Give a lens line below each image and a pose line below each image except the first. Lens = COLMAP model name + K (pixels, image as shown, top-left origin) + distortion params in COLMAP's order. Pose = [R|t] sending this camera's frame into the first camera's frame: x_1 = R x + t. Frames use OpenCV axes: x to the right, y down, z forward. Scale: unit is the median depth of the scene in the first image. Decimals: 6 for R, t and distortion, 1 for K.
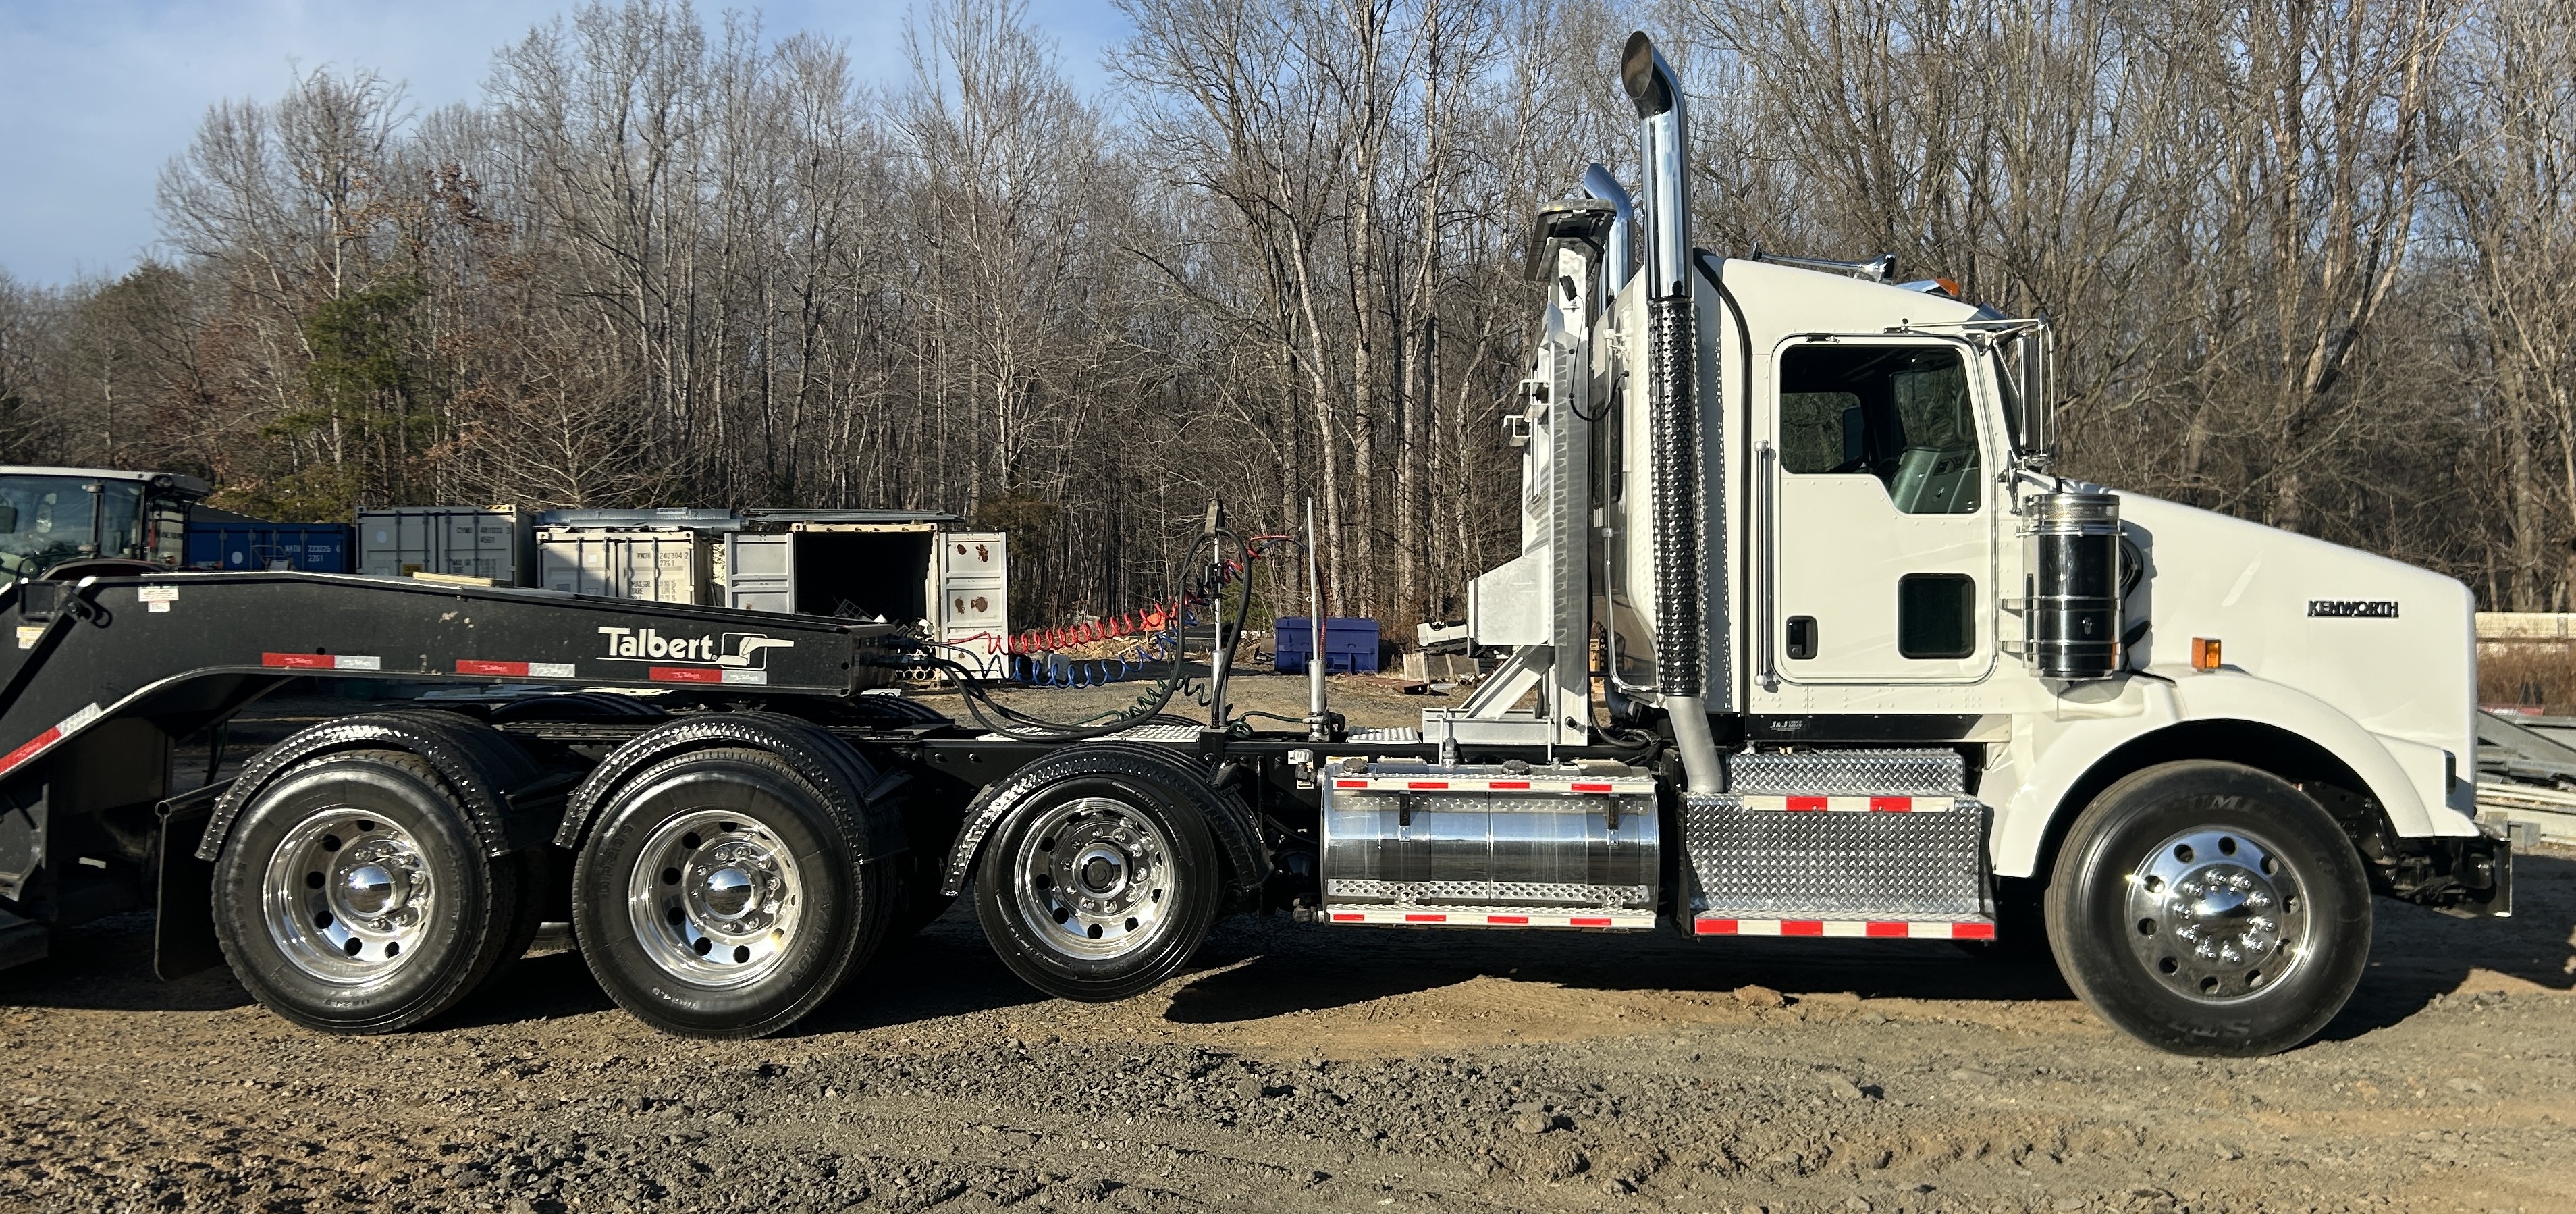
lens RADIAL K [[2023.2, 0, 1336.9], [0, 2023.2, 643.1], [0, 0, 1]] dist [0.014744, 0.003678]
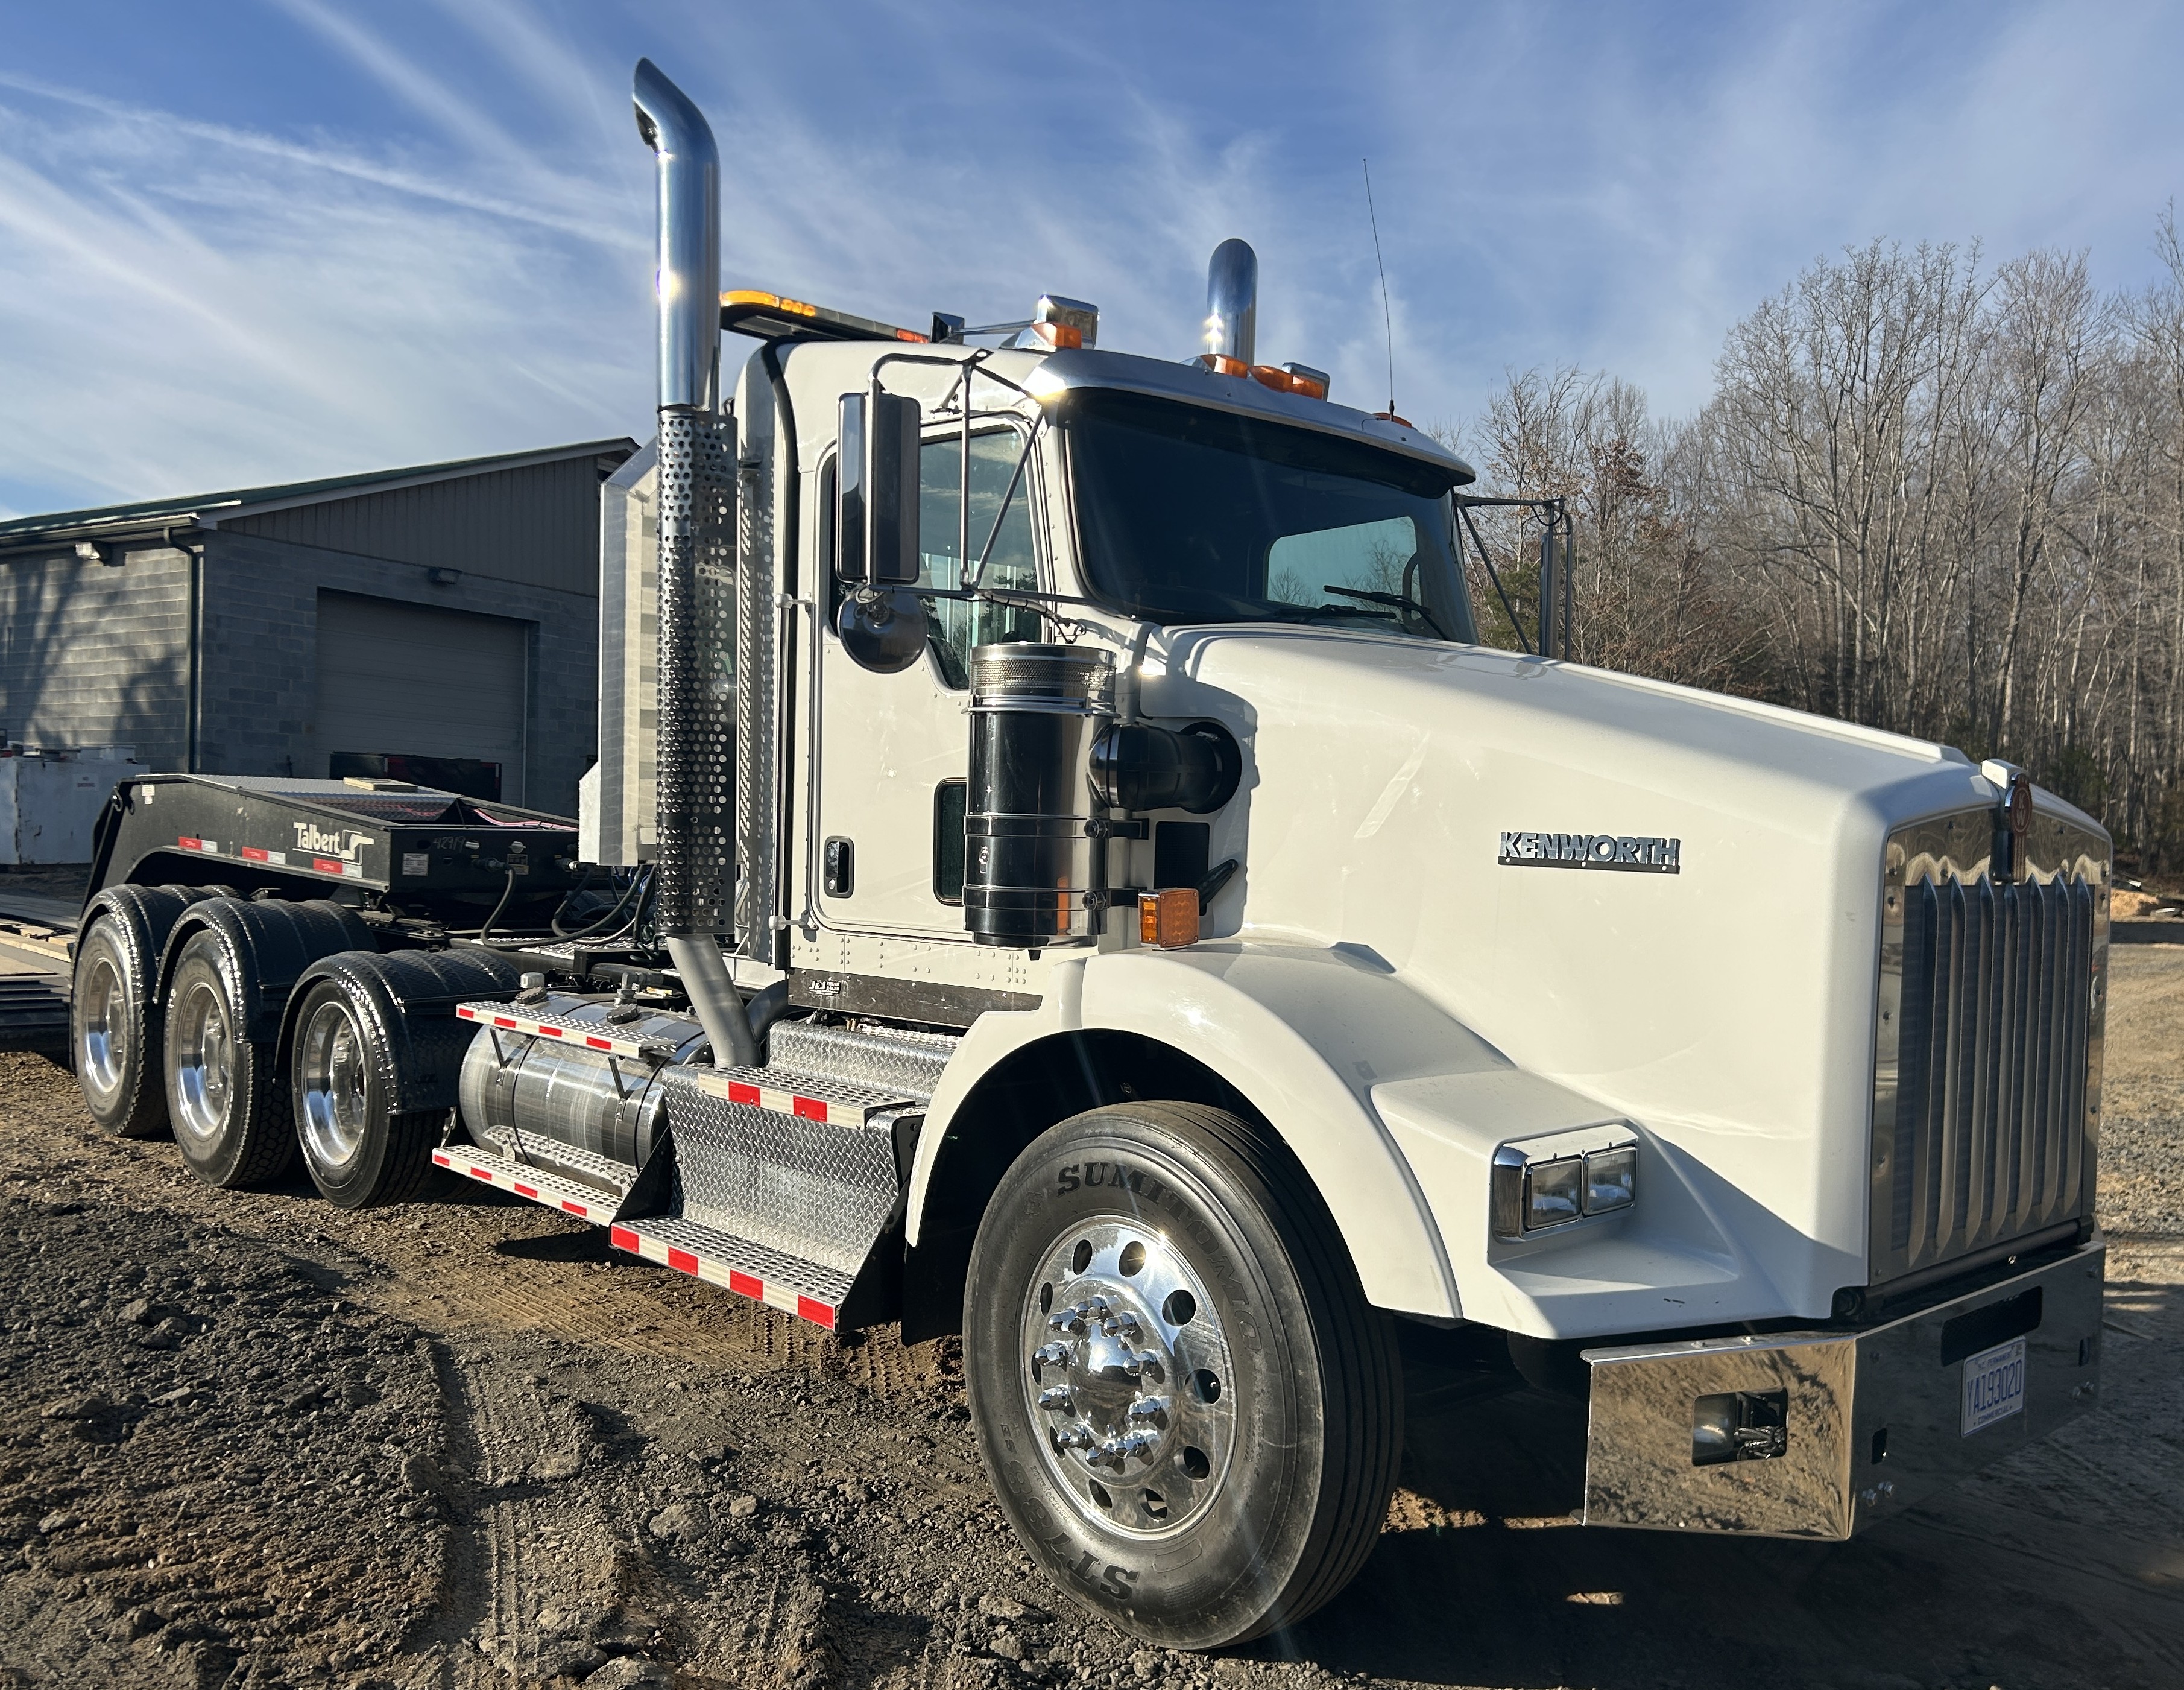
lens RADIAL K [[1849.9, 0, 1088.7], [0, 1849.9, 924.6], [0, 0, 1]] dist [0.065207, 0.000650]
pose [[0.697574, 0.058459, -0.714124, 0.162391], [-0.042403, 0.998287, 0.040300, -0.002674], [0.715257, 0.002169, 0.698858, 0.129017]]
